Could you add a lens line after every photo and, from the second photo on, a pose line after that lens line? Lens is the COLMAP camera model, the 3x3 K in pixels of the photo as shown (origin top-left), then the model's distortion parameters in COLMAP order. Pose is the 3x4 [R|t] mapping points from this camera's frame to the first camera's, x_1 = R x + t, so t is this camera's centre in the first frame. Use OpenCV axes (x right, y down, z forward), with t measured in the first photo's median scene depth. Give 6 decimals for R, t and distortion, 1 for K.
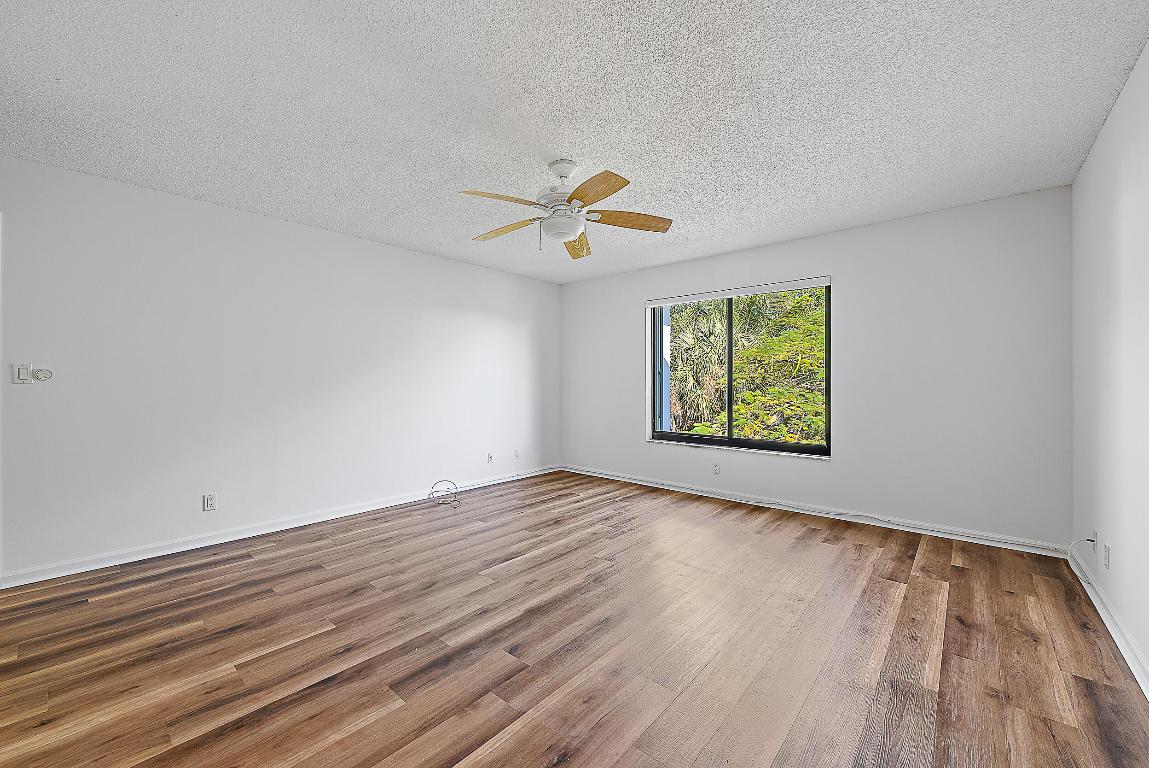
lens RADIAL K [[451.3, 0, 577.9], [0, 451.3, 378.8], [0, 0, 1]] dist [0.008763, -0.000048]
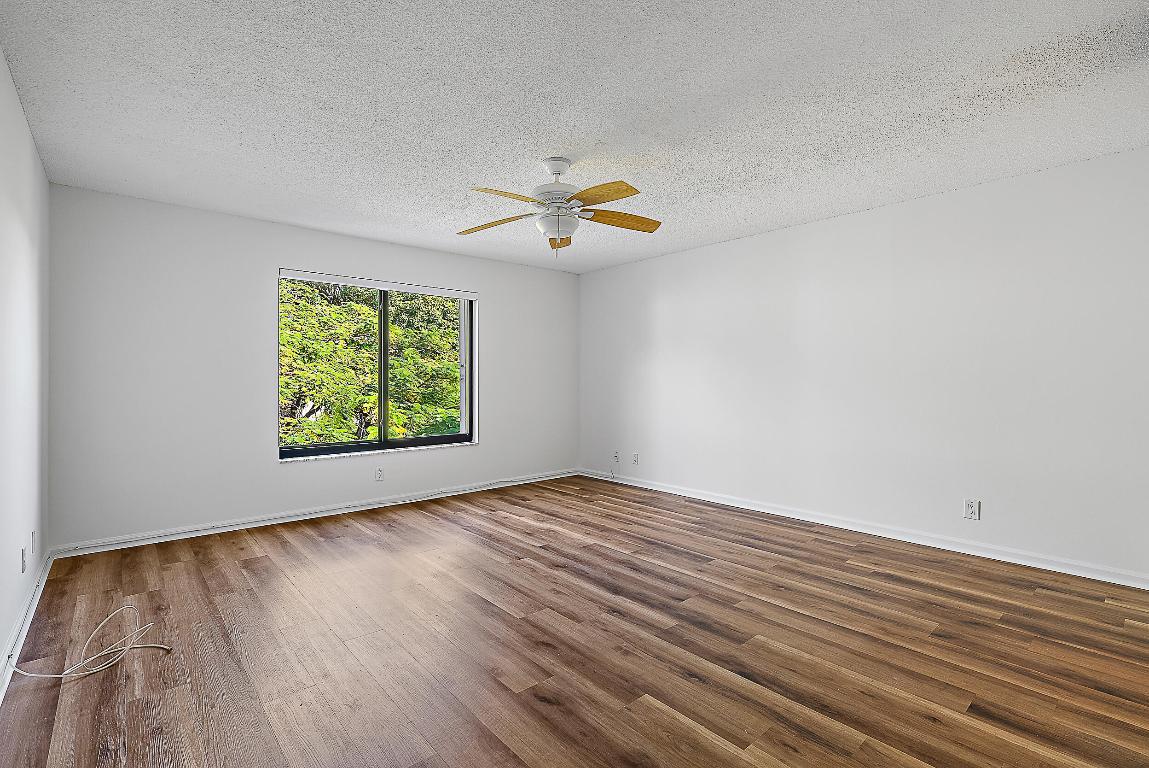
lens RADIAL K [[515.1, 0, 572.7], [0, 515.1, 381.0], [0, 0, 1]] dist [-0.001210, -0.000106]
pose [[0.138330, 0.000357, 0.990386, -1.299323], [-0.001810, 0.999998, -0.000108, 0.015822], [-0.990385, -0.001777, 0.138330, 0.922082]]
